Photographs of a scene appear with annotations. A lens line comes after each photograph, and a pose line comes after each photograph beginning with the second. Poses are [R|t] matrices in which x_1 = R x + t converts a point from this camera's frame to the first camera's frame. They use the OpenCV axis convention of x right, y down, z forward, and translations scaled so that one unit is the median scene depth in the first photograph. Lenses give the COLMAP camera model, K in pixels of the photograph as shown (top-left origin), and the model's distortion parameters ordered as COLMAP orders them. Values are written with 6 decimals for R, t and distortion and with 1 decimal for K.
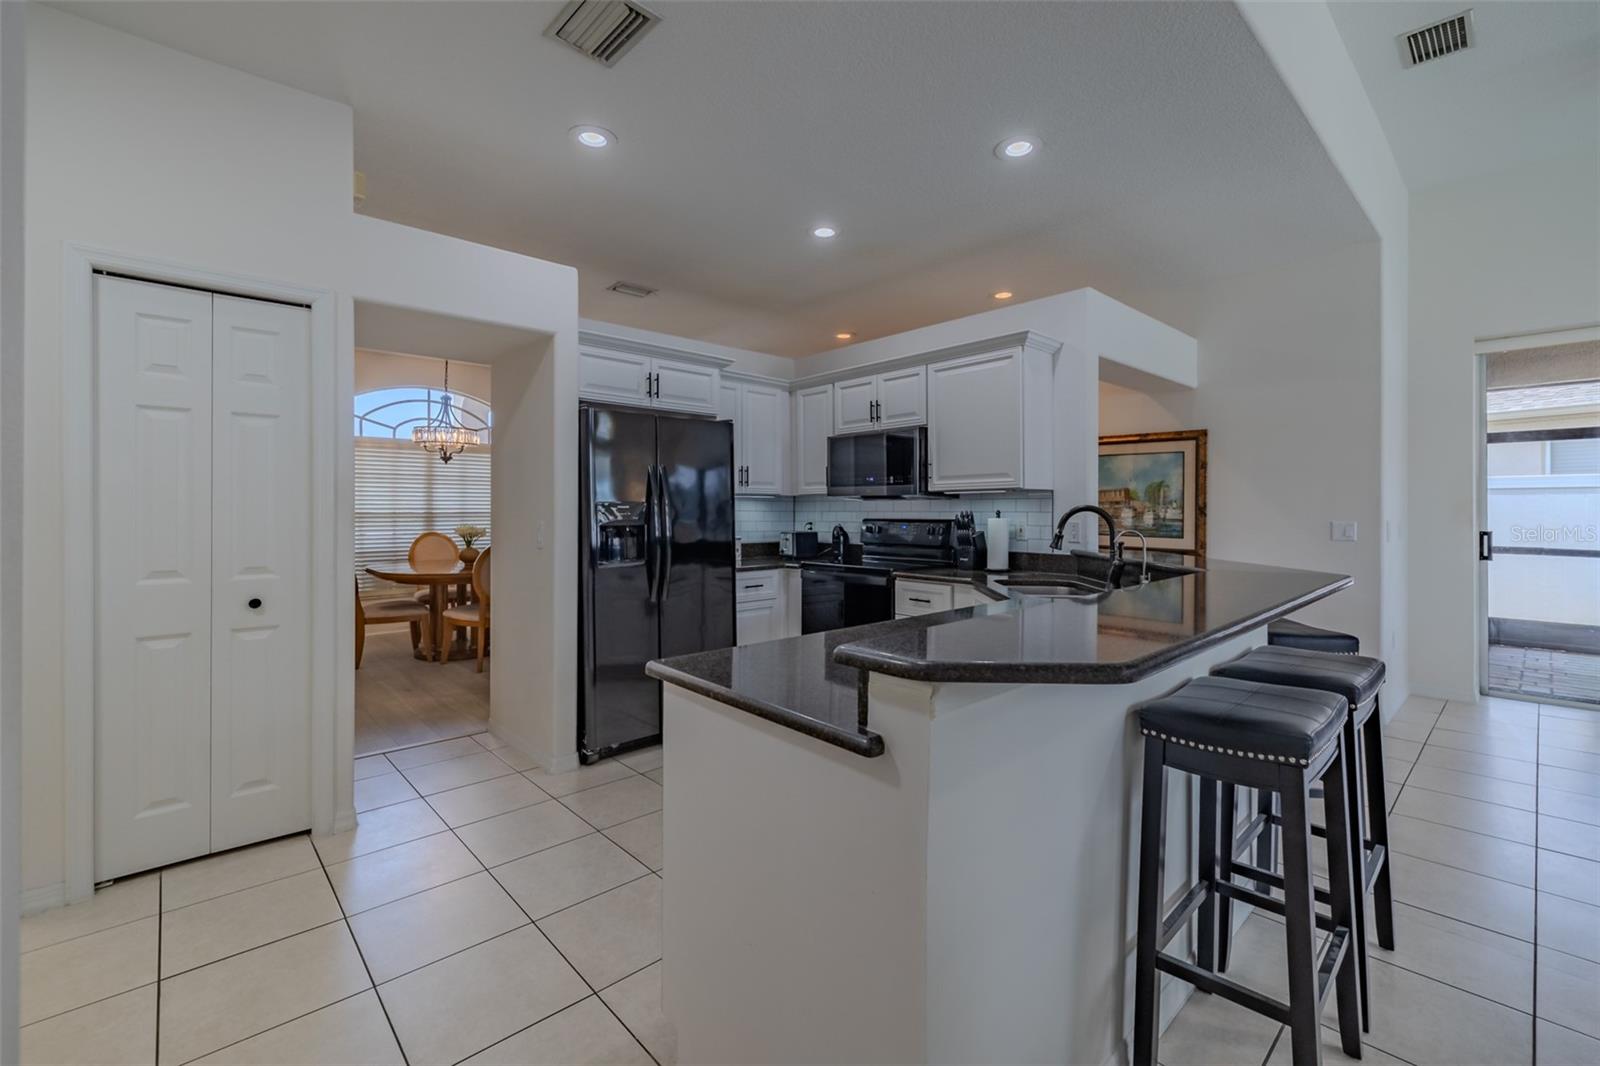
lens RADIAL K [[678.1, 0, 810.2], [0, 678.1, 494.1], [0, 0, 1]] dist [0.000057, 0.000530]
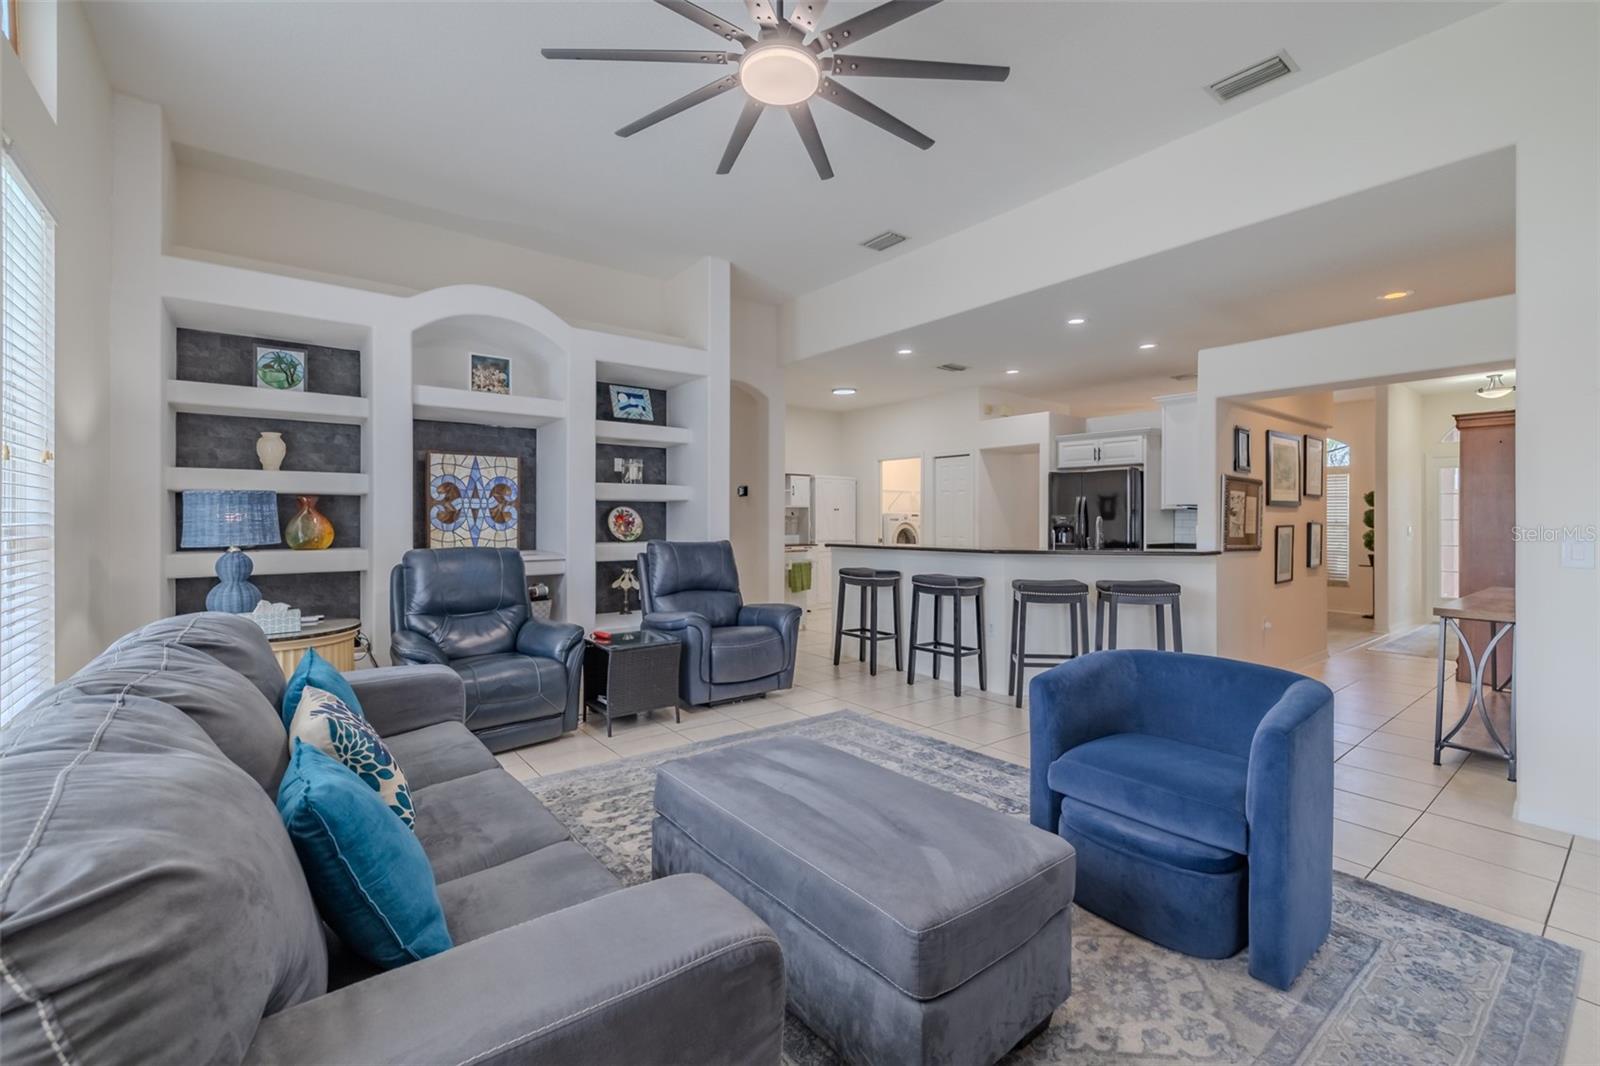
lens RADIAL K [[678.1, 0, 792.1], [0, 678.1, 517.7], [0, 0, 1]] dist [0.000057, 0.000530]
pose [[-0.087200, 0.001203, -0.996190, 1.615325], [0.020257, 0.999795, -0.000565, 0.000878], [0.995985, -0.020229, -0.087207, 0.277574]]
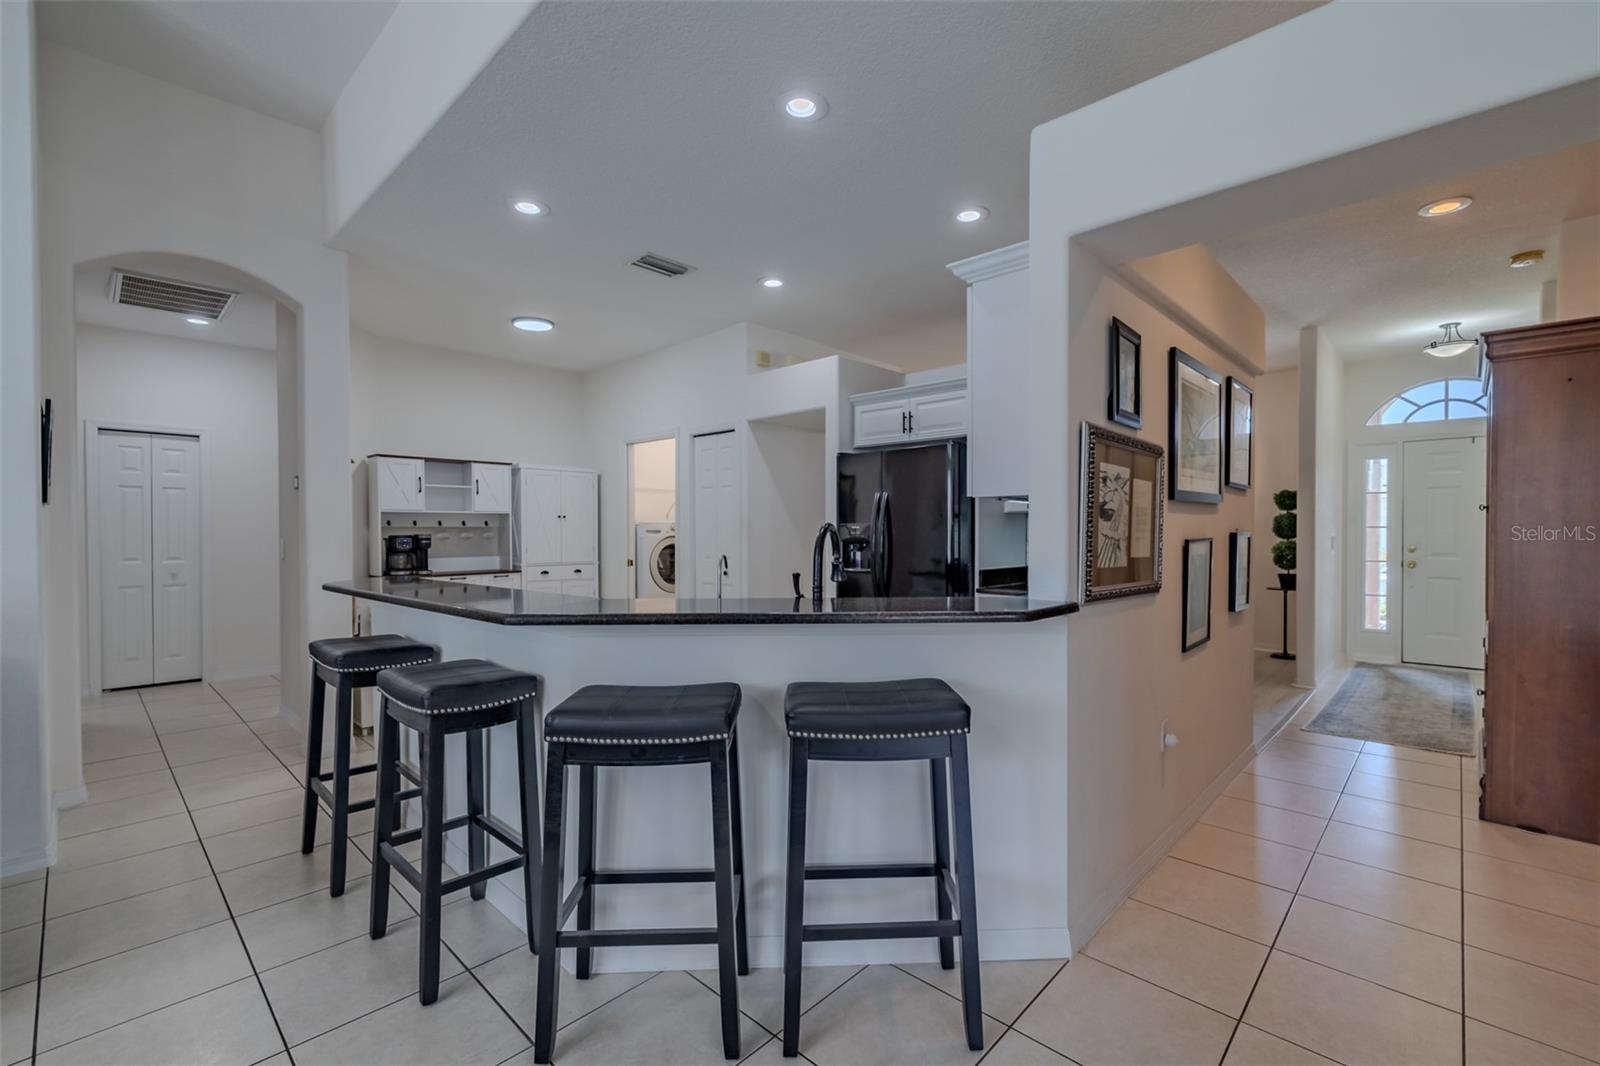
lens RADIAL K [[678.1, 0, 813.8], [0, 678.1, 540.6], [0, 0, 1]] dist [0.000057, 0.000530]
pose [[0.066135, 0.017980, -0.997649, 0.846525], [0.025203, 0.999489, 0.019684, 0.012945], [0.997492, -0.026446, 0.065648, 0.698271]]
